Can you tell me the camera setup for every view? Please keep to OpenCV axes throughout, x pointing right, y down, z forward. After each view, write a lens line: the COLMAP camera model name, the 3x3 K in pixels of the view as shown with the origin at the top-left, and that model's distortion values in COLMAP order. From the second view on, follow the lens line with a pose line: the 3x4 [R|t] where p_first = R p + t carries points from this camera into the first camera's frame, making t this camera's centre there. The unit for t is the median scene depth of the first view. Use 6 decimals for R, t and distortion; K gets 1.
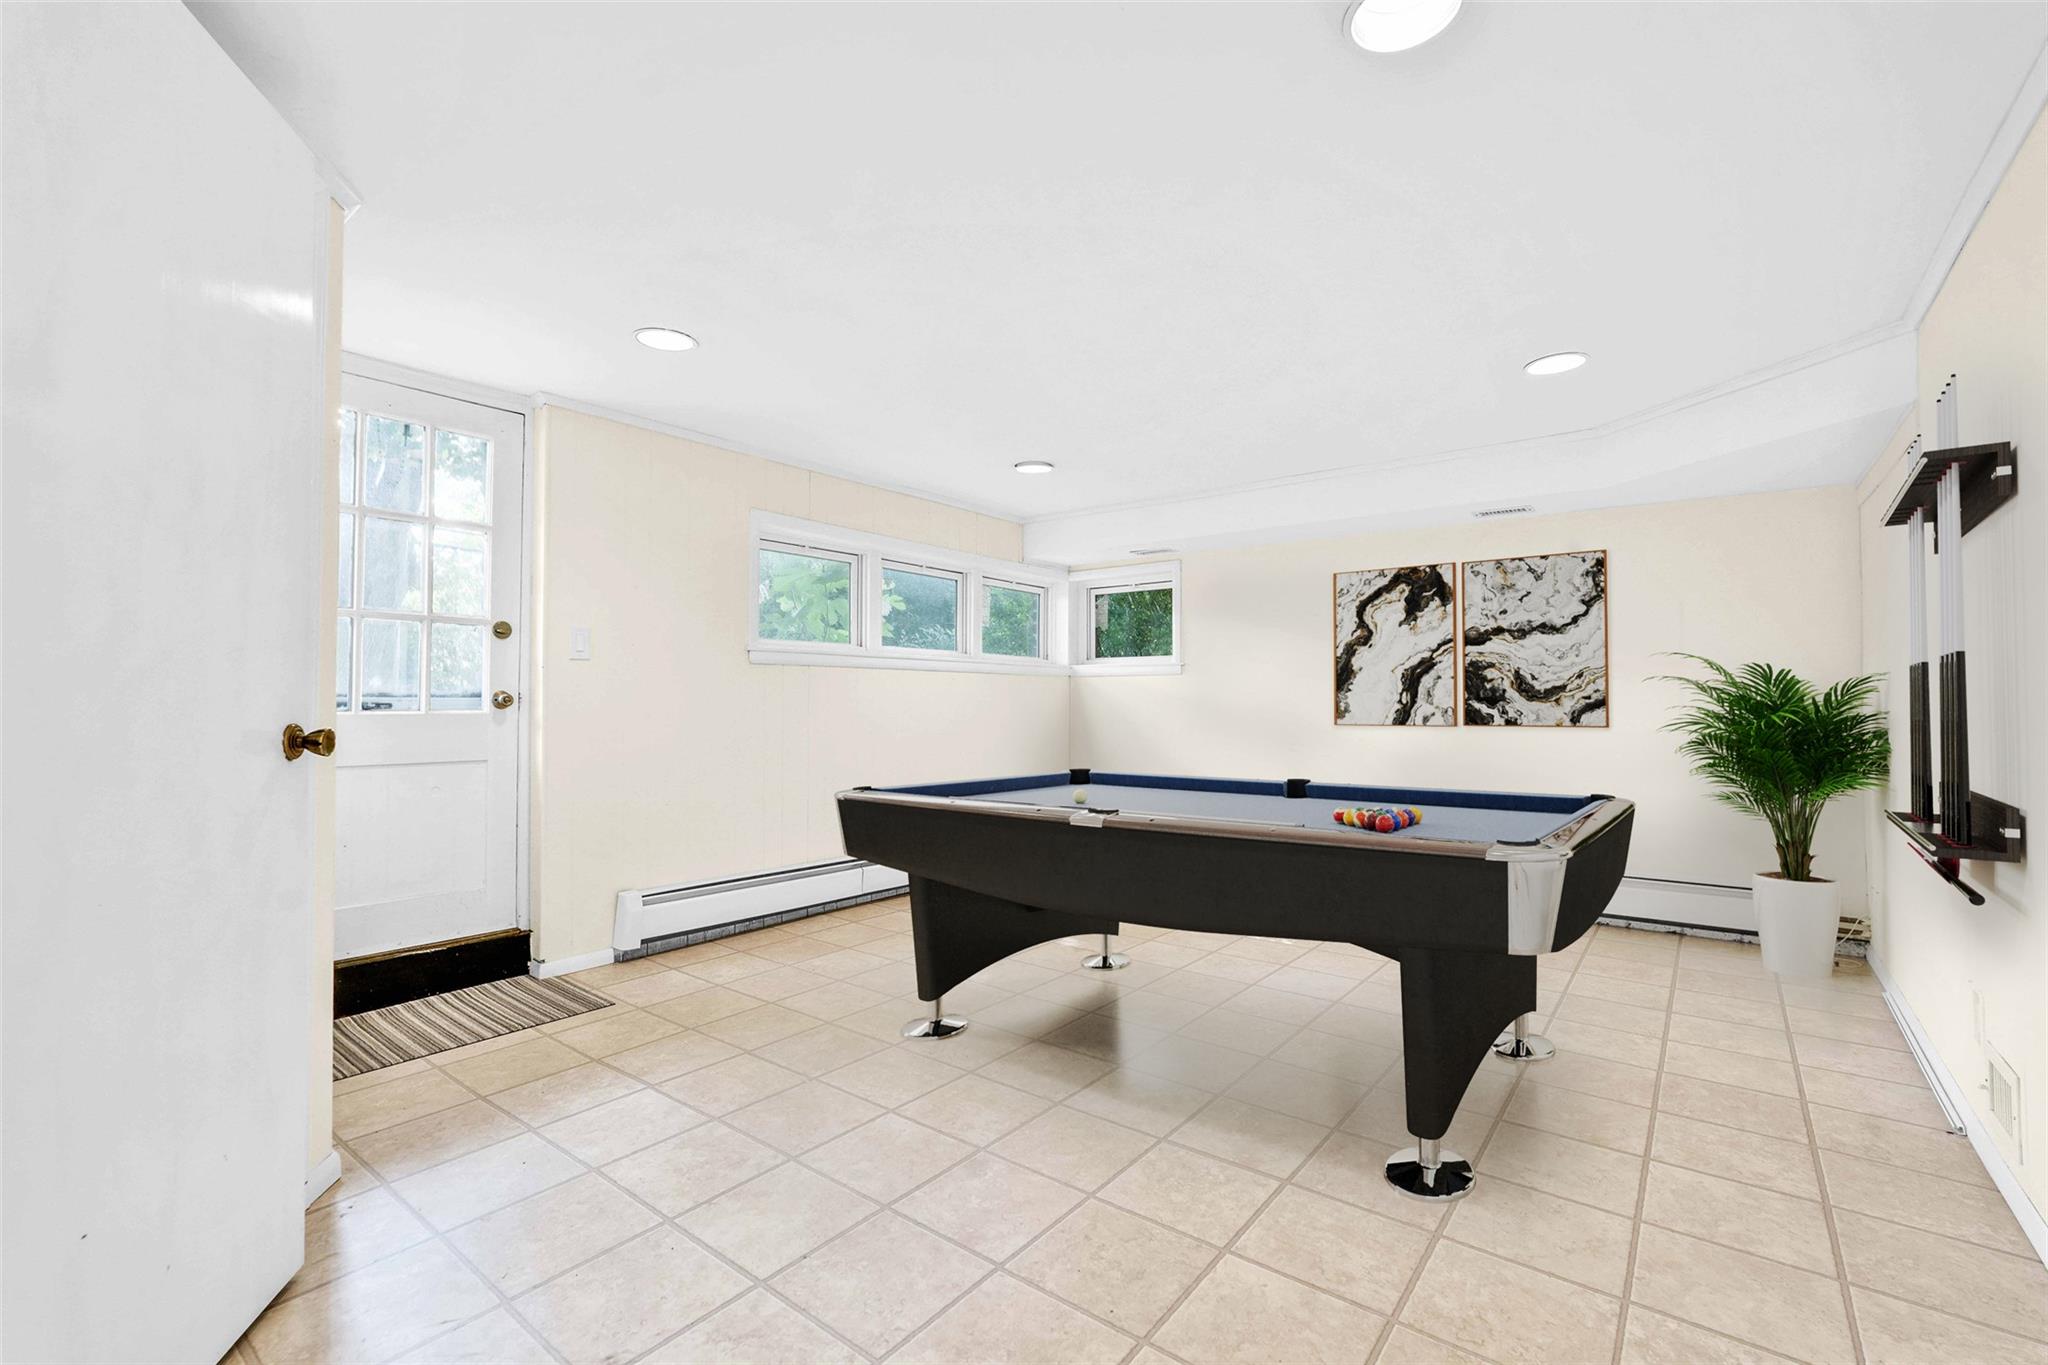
lens RADIAL K [[888.2, 0, 1020.9], [0, 888.2, 685.4], [0, 0, 1]] dist [-0.007417, 0.002623]
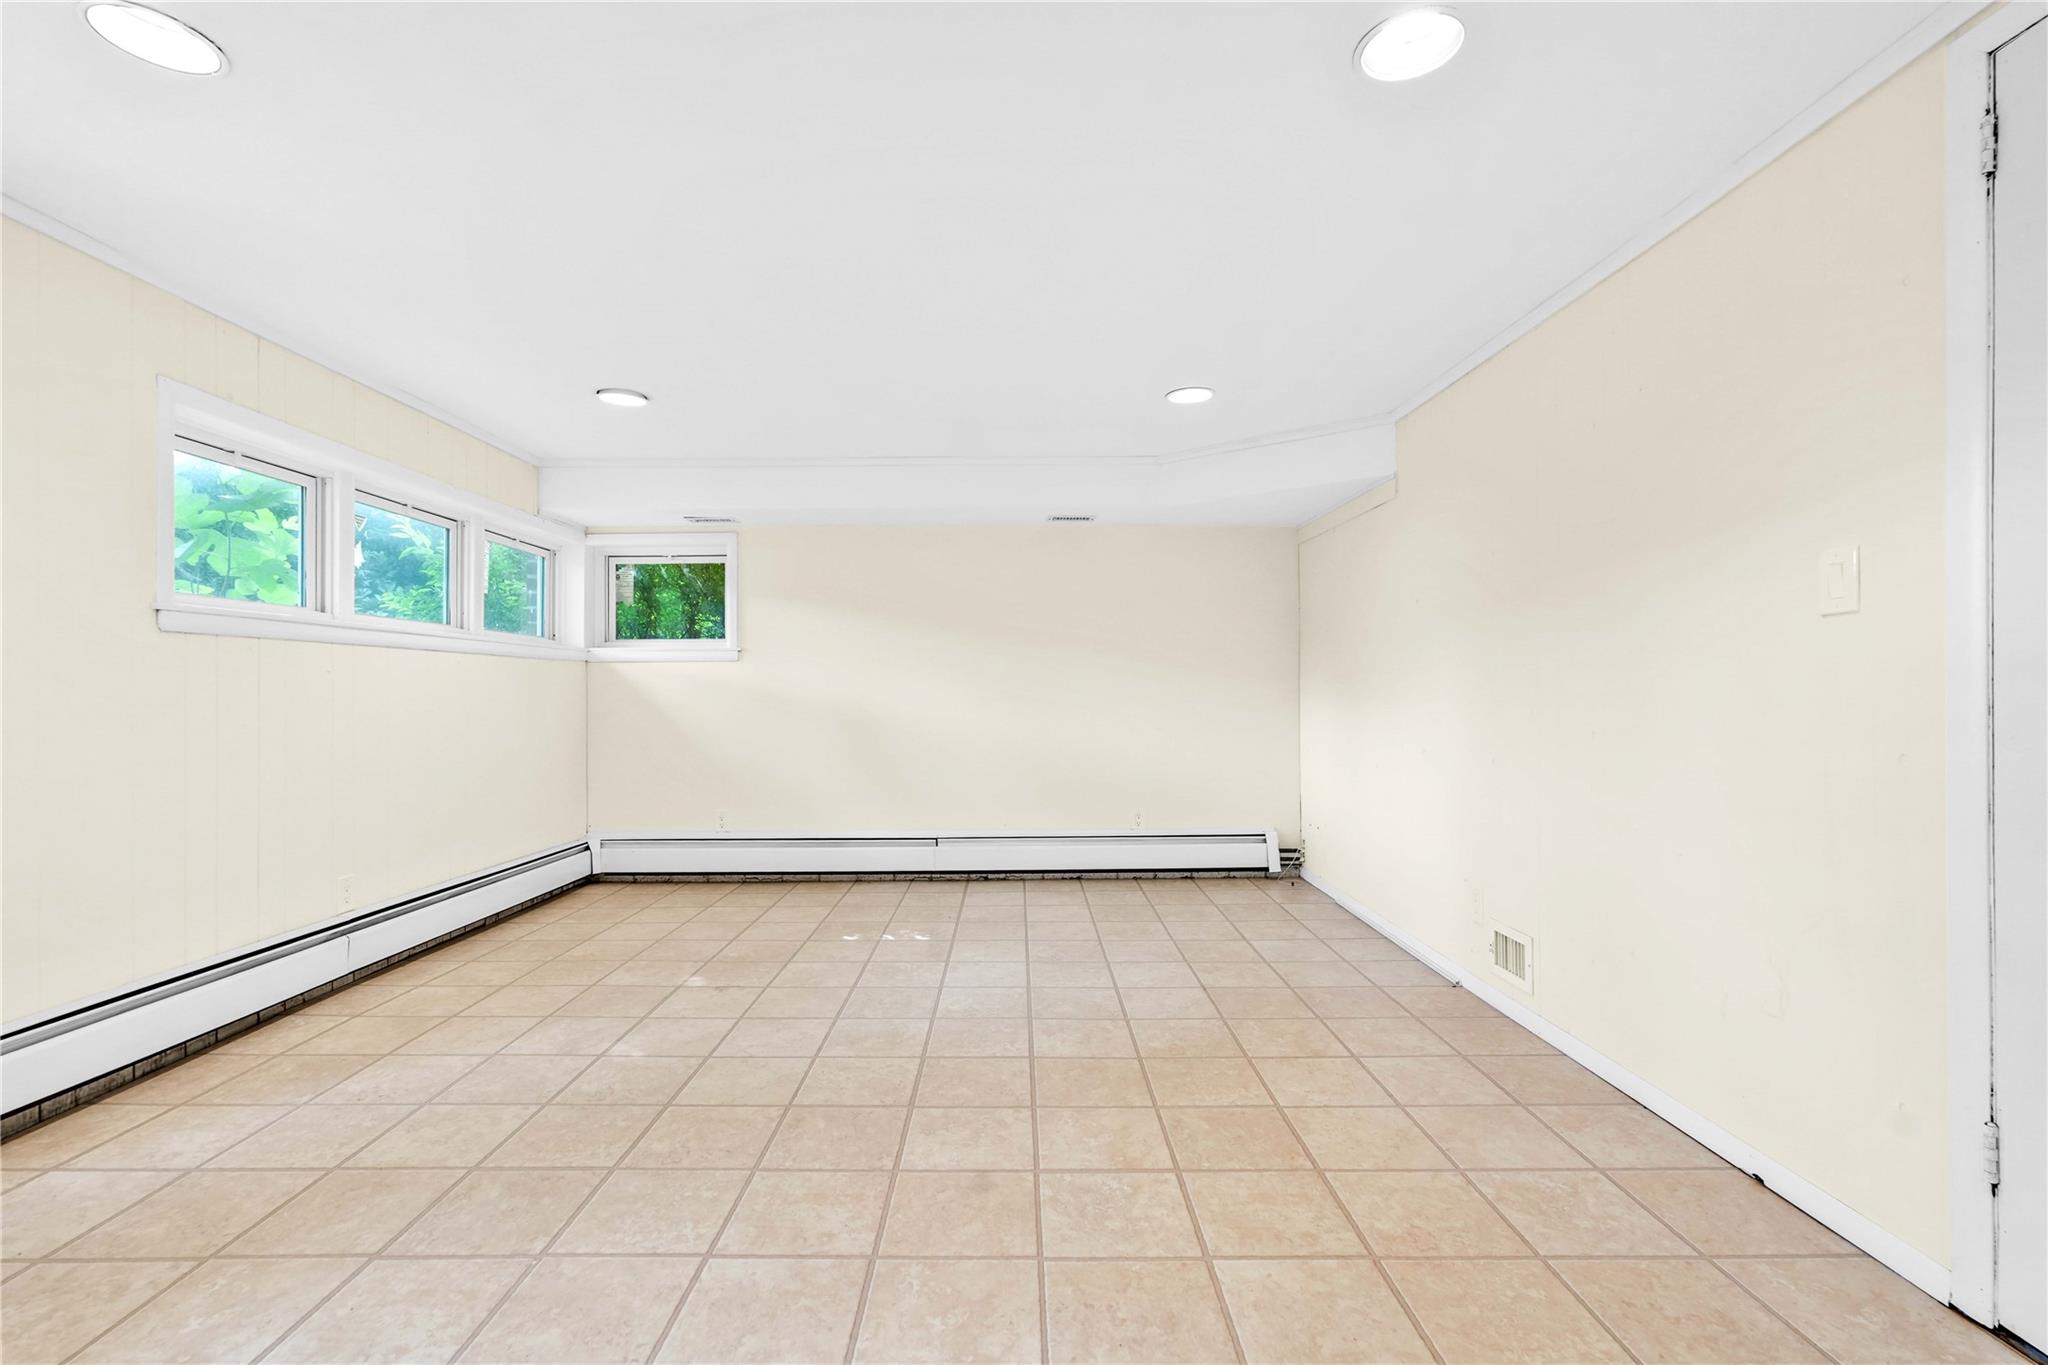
lens RADIAL K [[907.0, 0, 1017.2], [0, 907.0, 689.3], [0, 0, 1]] dist [-0.014642, 0.005388]
pose [[0.786184, -0.002134, 0.617989, -0.240652], [-0.007464, 0.999888, 0.012948, 0.003329], [-0.617947, -0.014792, 0.786080, 0.163177]]
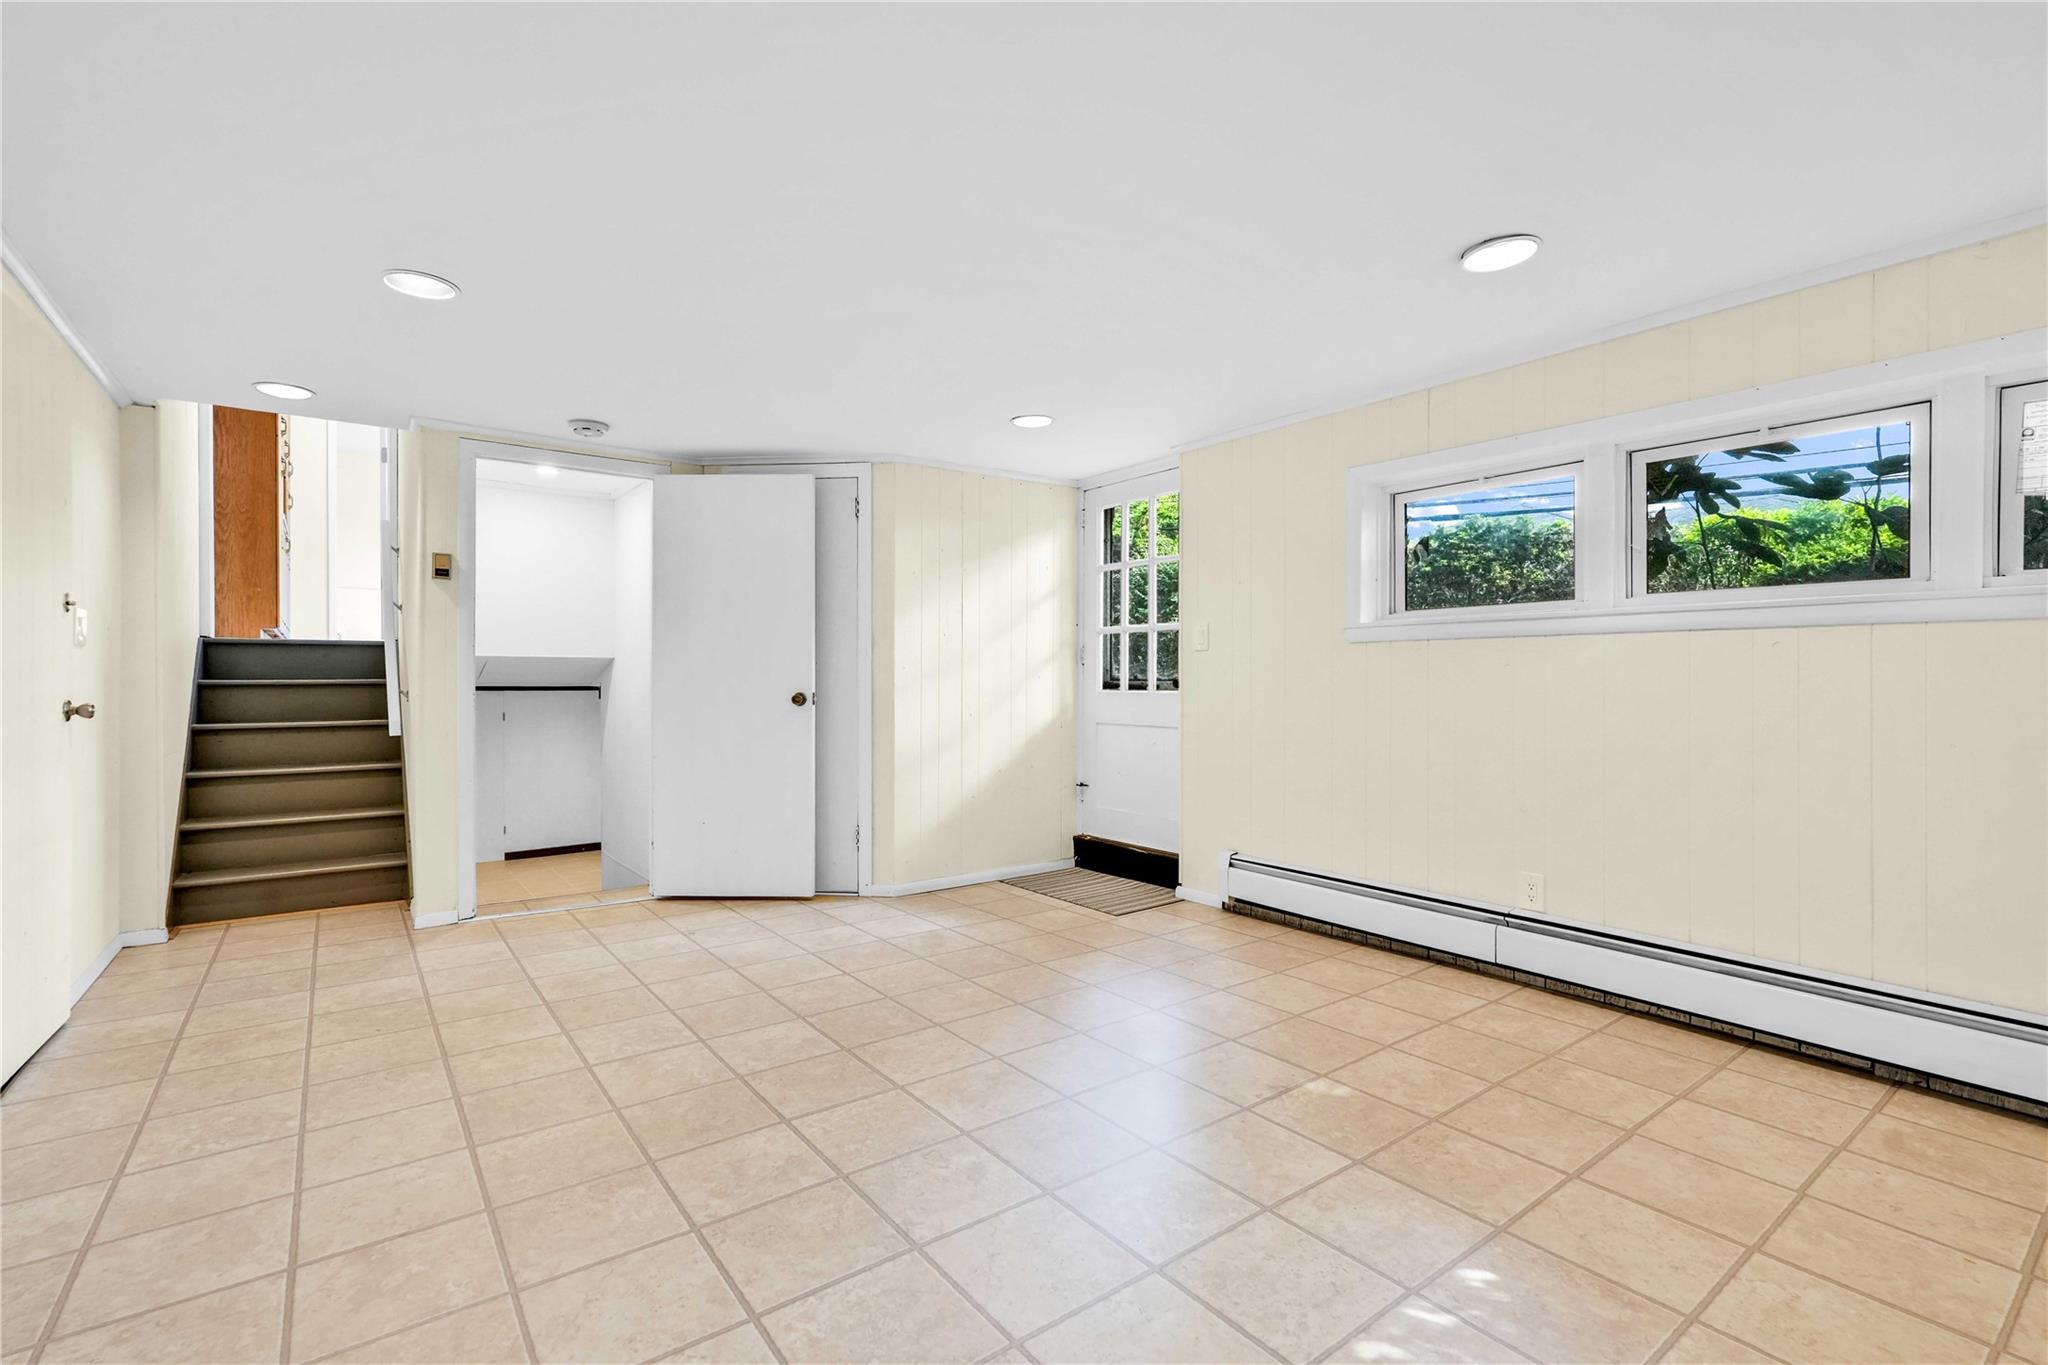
lens RADIAL K [[907.0, 0, 1022.6], [0, 907.0, 683.8], [0, 0, 1]] dist [-0.014642, 0.005388]
pose [[-0.249975, -0.000442, -0.968252, 0.704801], [0.016283, 0.999857, -0.004660, 0.018679], [0.968115, -0.016931, -0.249932, 0.981771]]
